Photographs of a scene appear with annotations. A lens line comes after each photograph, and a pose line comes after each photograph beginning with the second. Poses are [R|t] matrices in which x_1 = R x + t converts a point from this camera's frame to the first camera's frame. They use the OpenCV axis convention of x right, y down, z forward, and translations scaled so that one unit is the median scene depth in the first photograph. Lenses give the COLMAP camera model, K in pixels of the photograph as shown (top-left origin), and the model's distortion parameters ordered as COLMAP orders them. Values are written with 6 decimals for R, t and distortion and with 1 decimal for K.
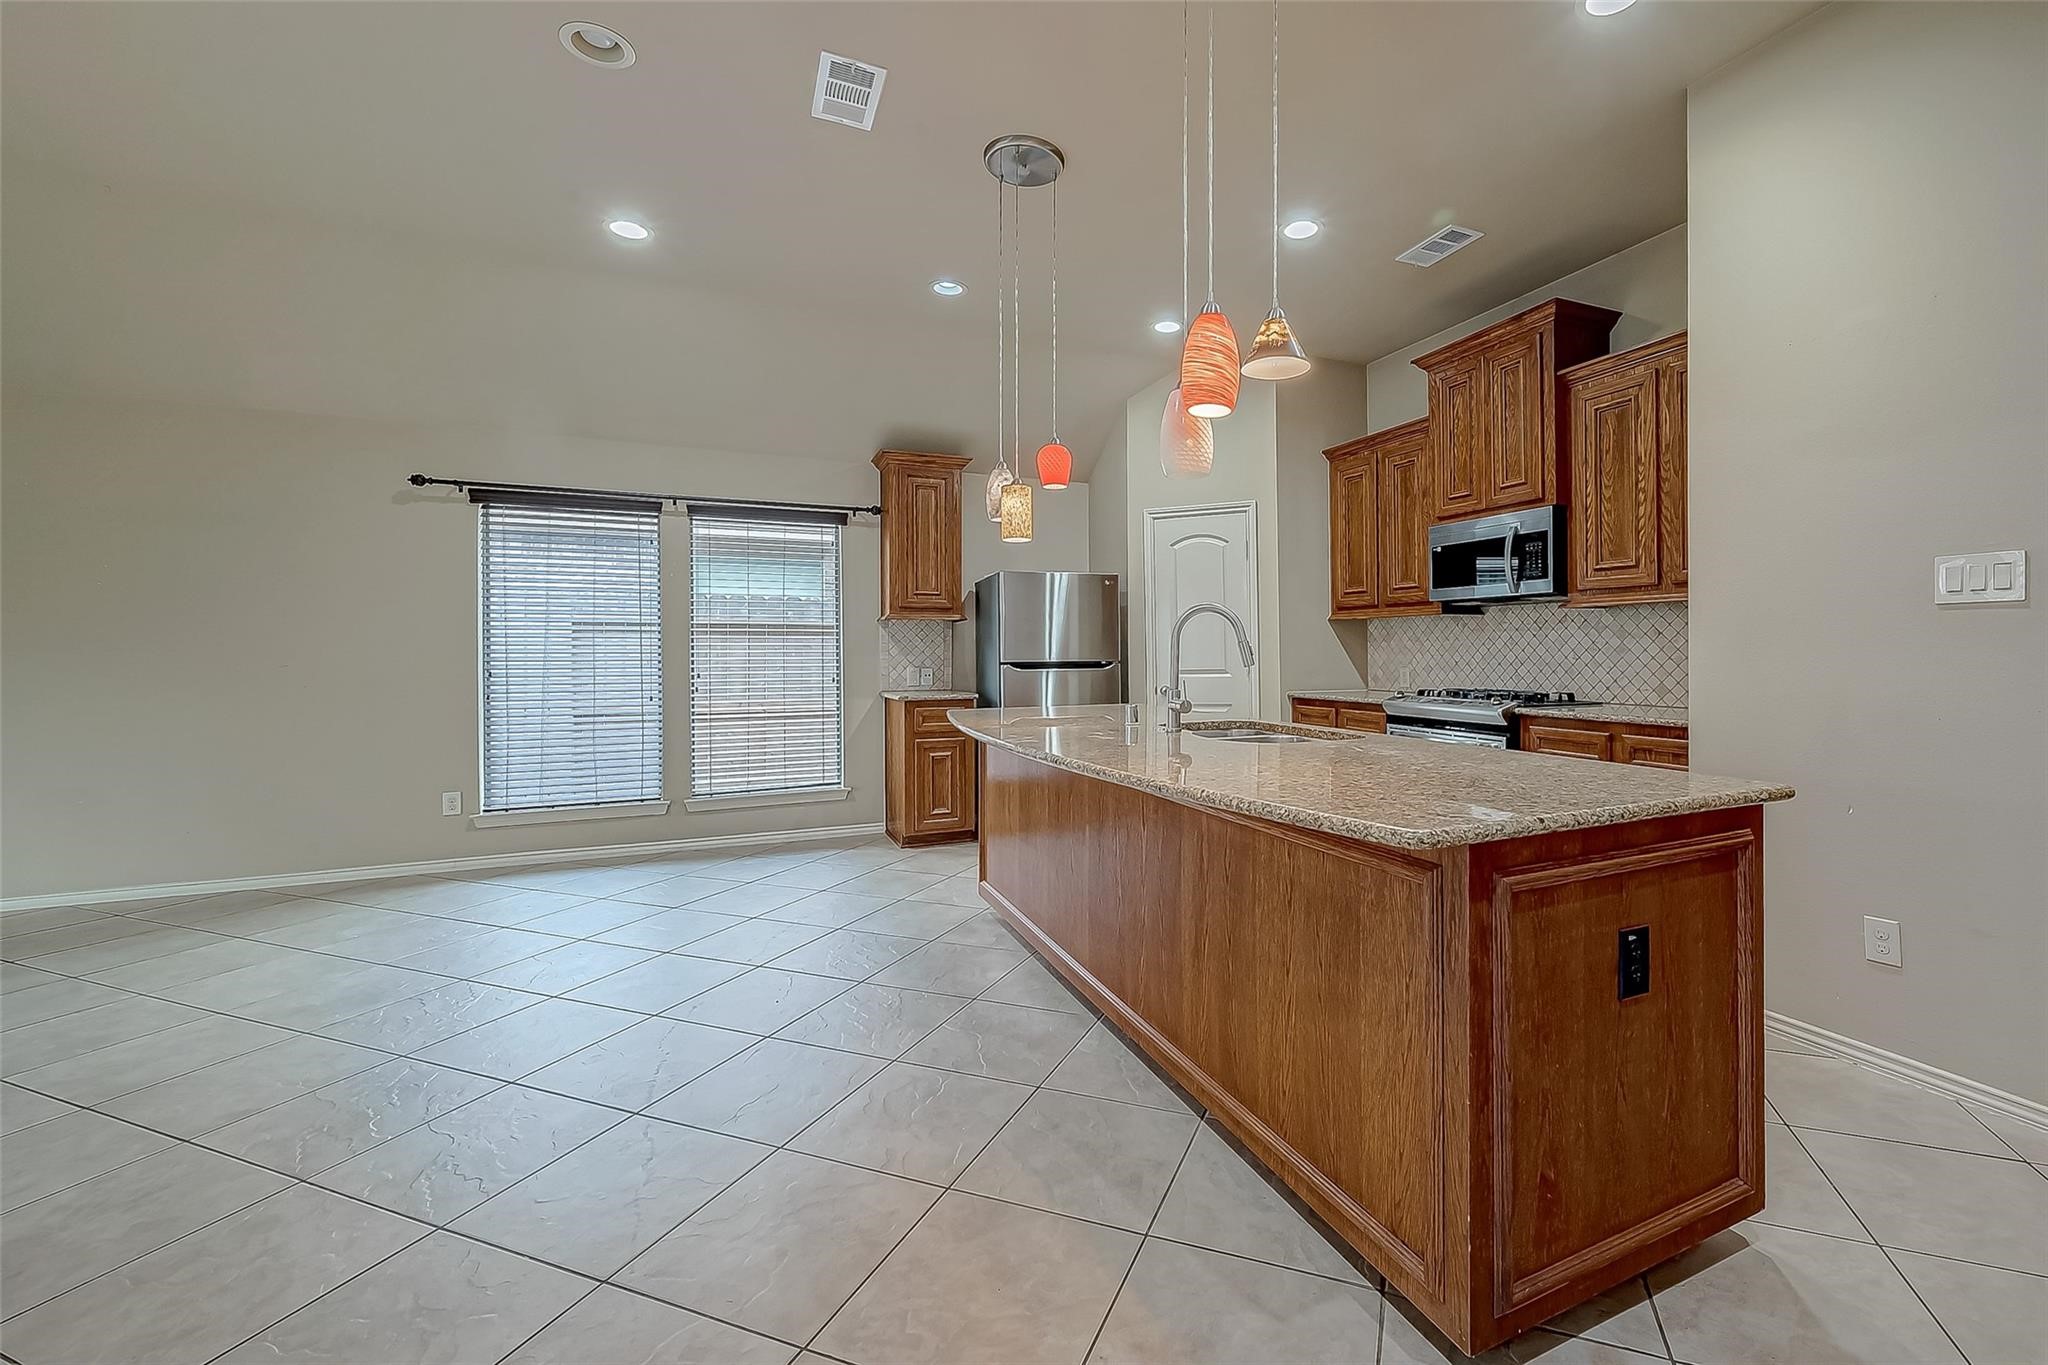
lens RADIAL K [[830.5, 0, 1105.3], [0, 830.5, 653.7], [0, 0, 1]] dist [-0.000214, -0.000535]
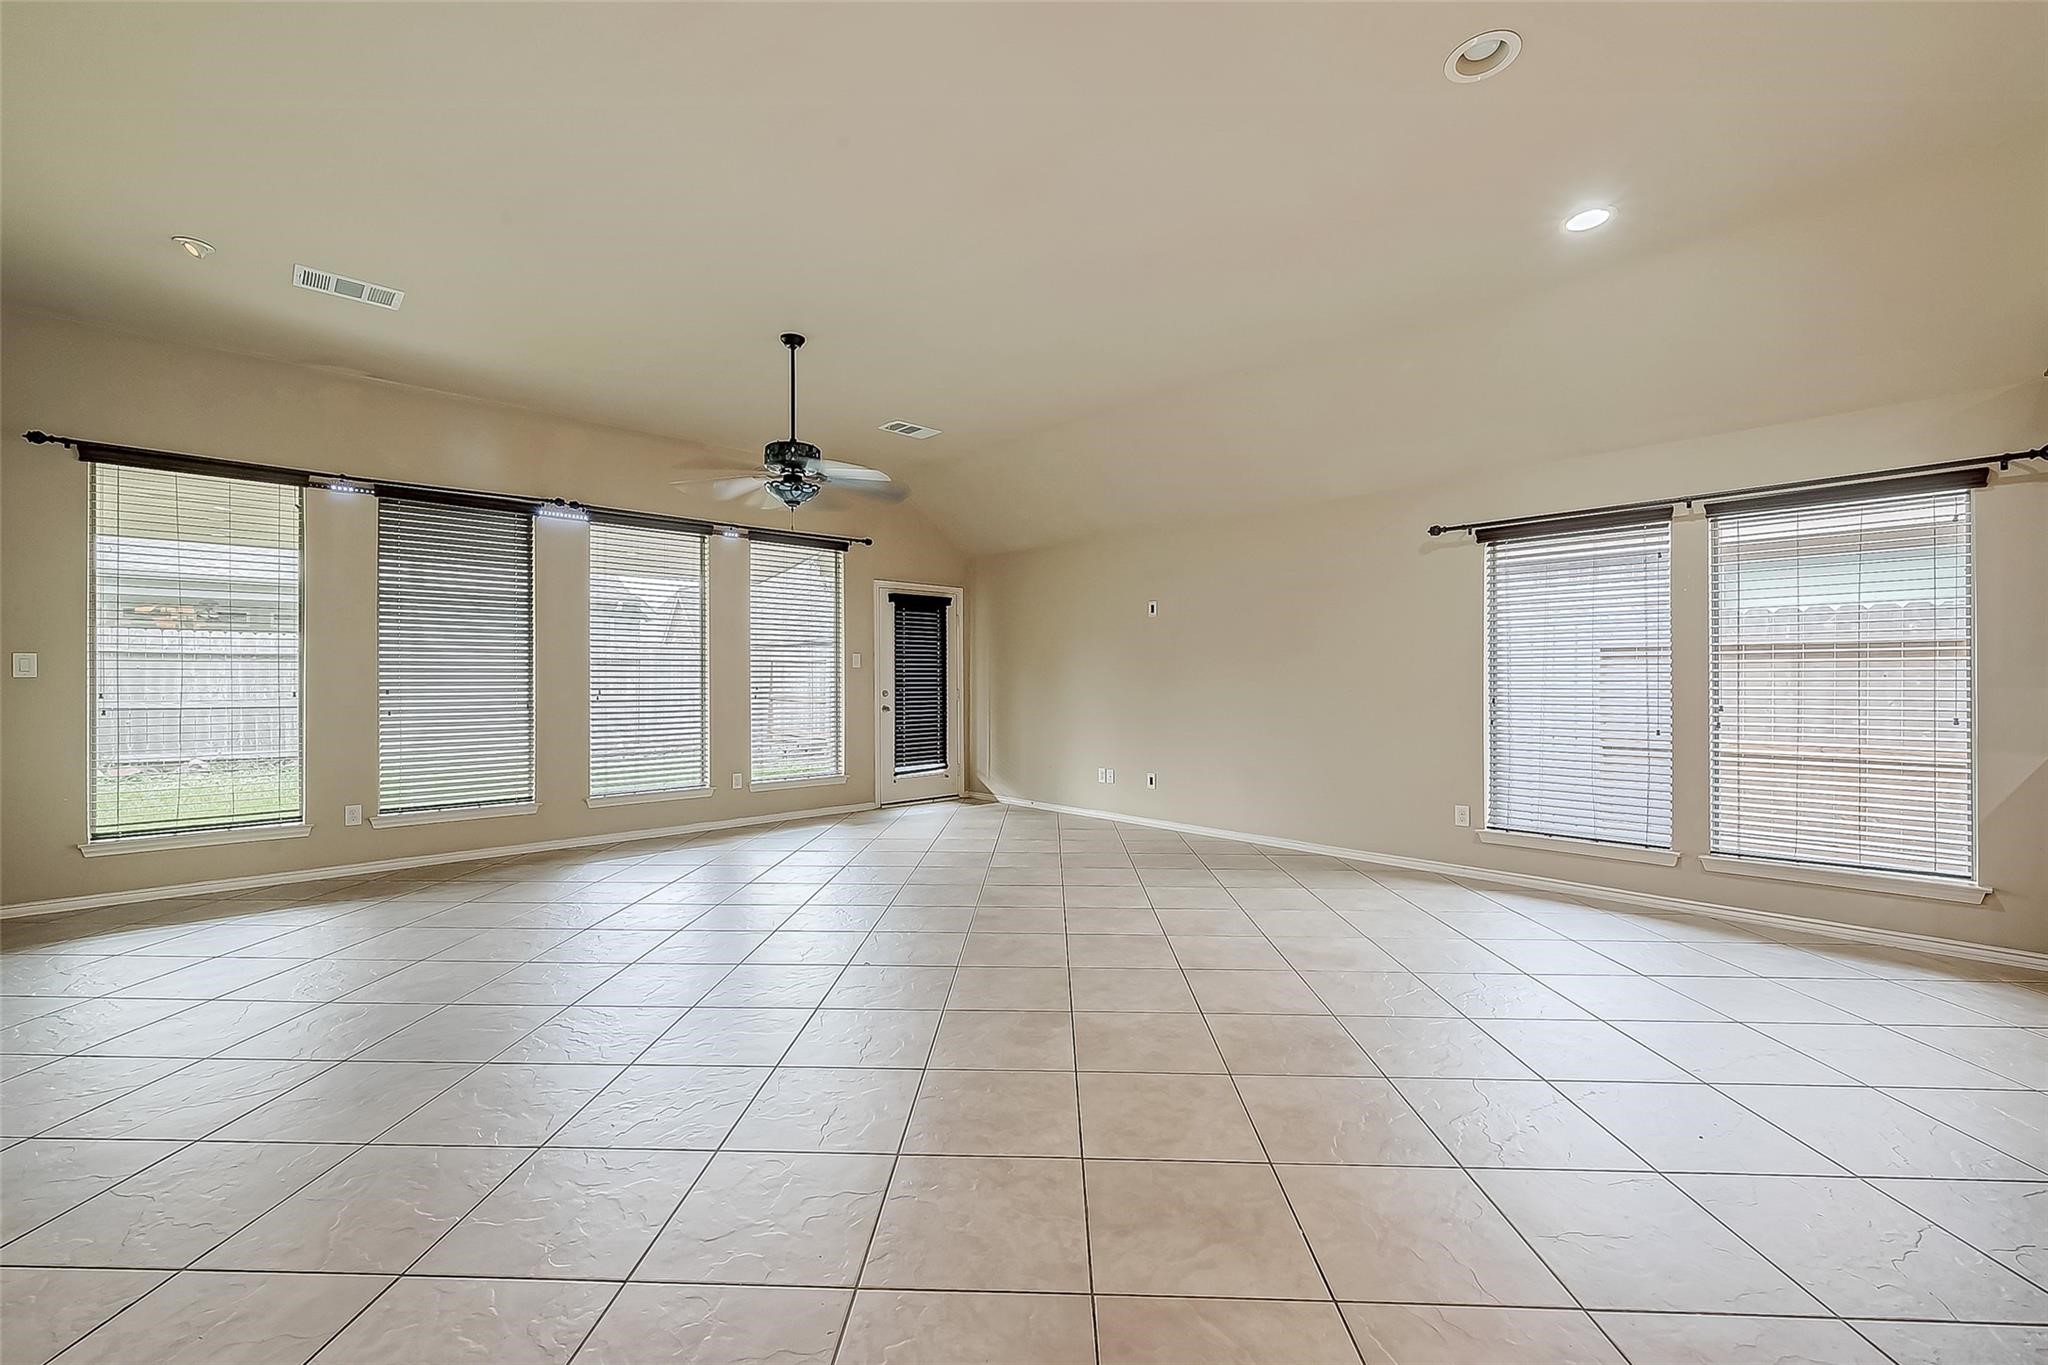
lens RADIAL K [[830.5, 0, 1053.0], [0, 830.5, 683.9], [0, 0, 1]] dist [-0.000214, -0.000535]
pose [[0.331864, 0.005353, -0.943312, 0.078824], [-0.001948, 0.999986, 0.004990, -0.000985], [0.943325, 0.000182, 0.331870, 0.111003]]
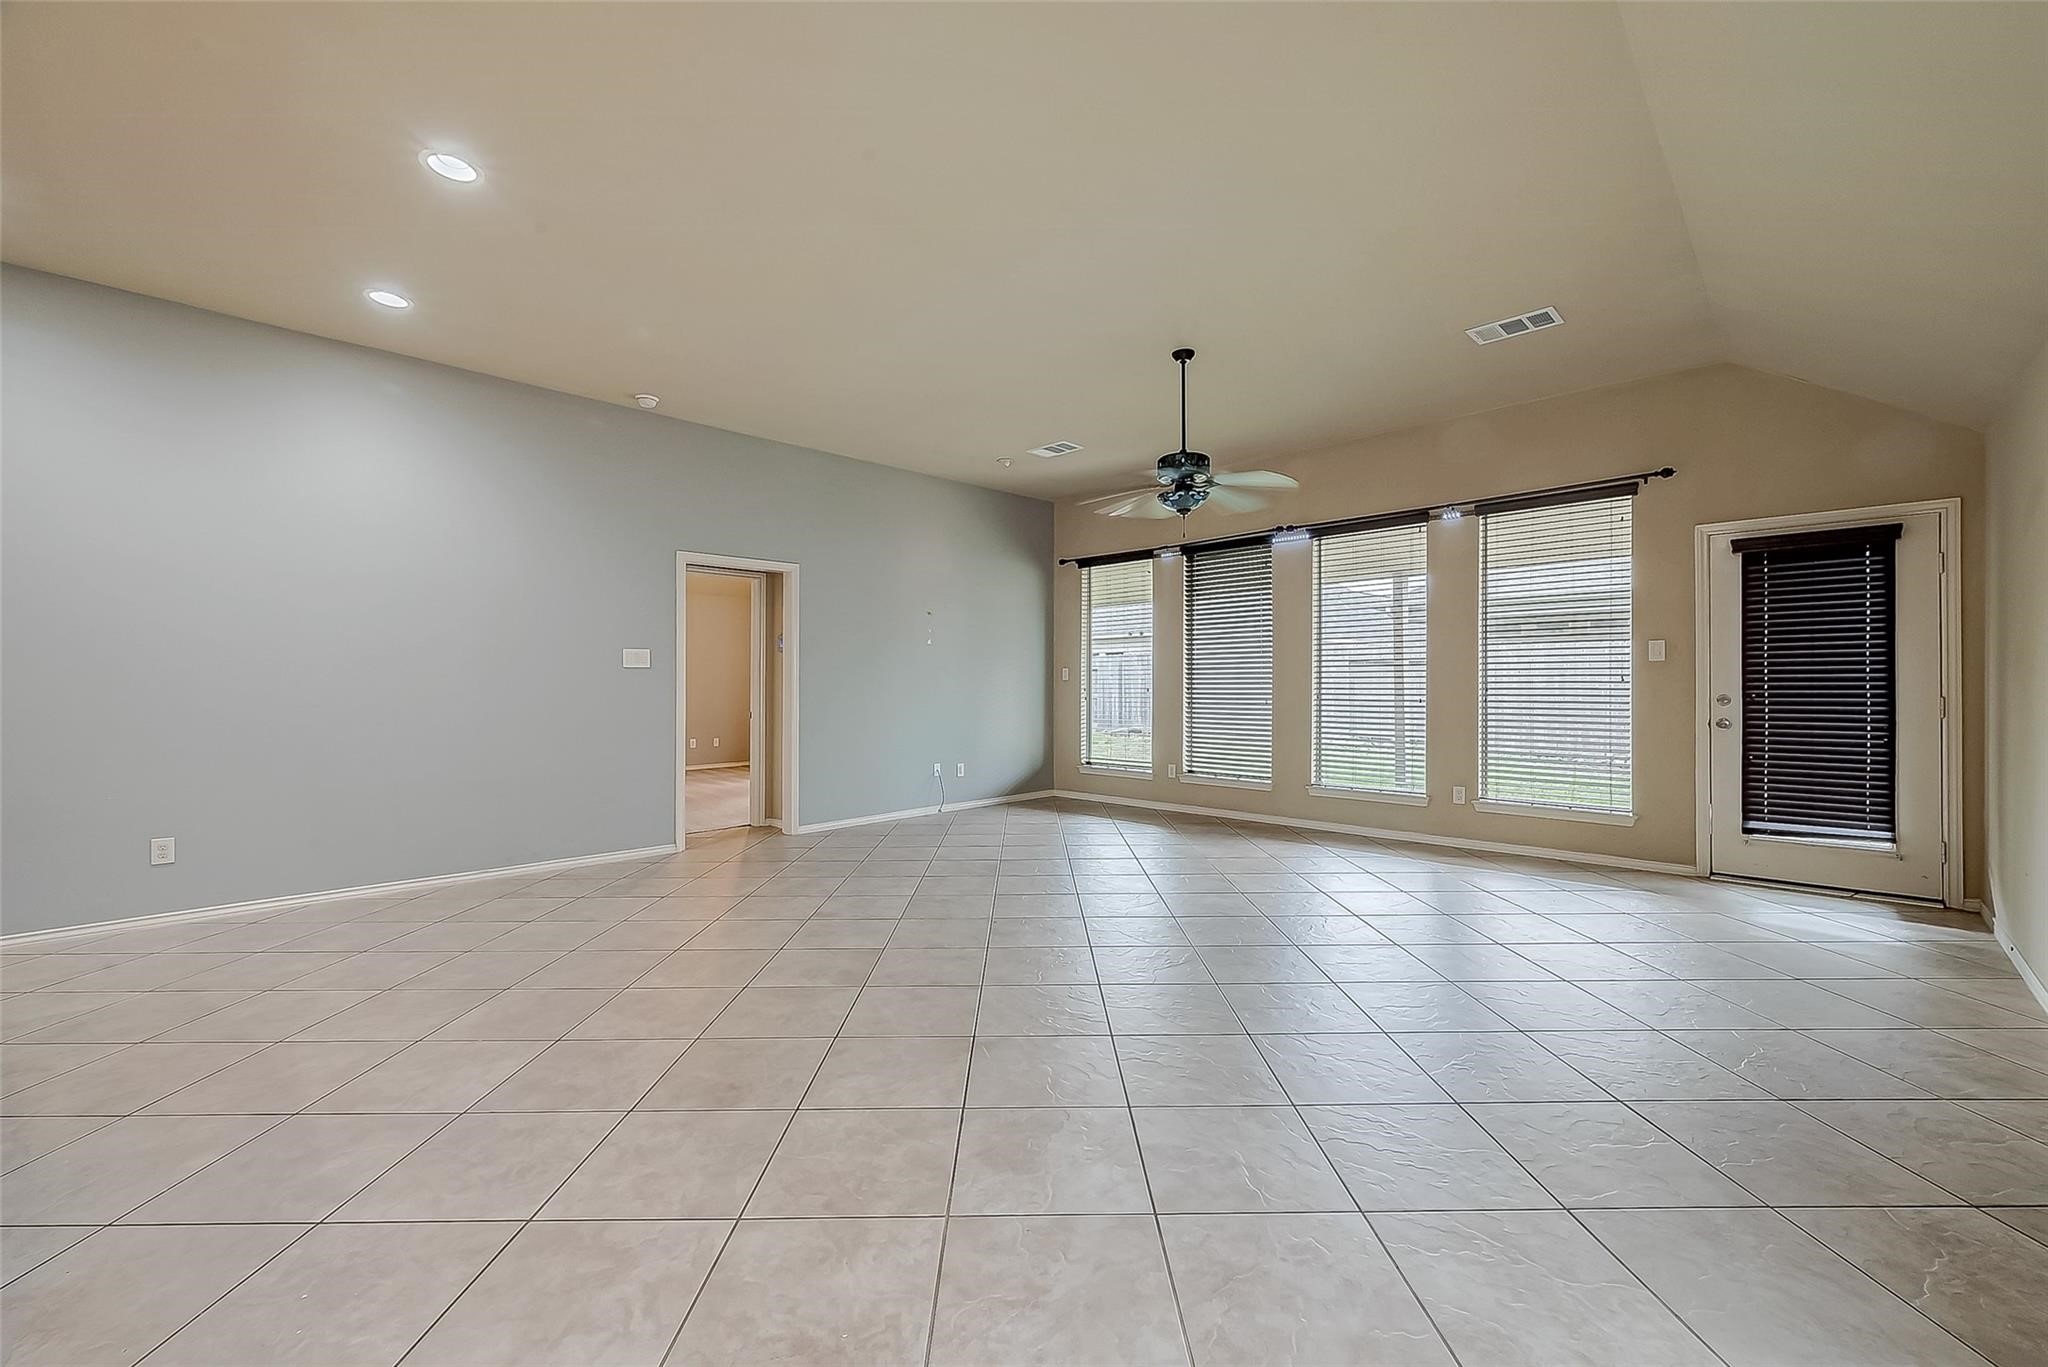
lens RADIAL K [[830.5, 0, 1001.3], [0, 830.5, 687.5], [0, 0, 1]] dist [-0.000214, -0.000535]
pose [[-0.933244, 0.006251, -0.359189, -0.379177], [0.004502, 0.999974, 0.005706, 0.001089], [0.359215, 0.003708, -0.933247, 1.032851]]
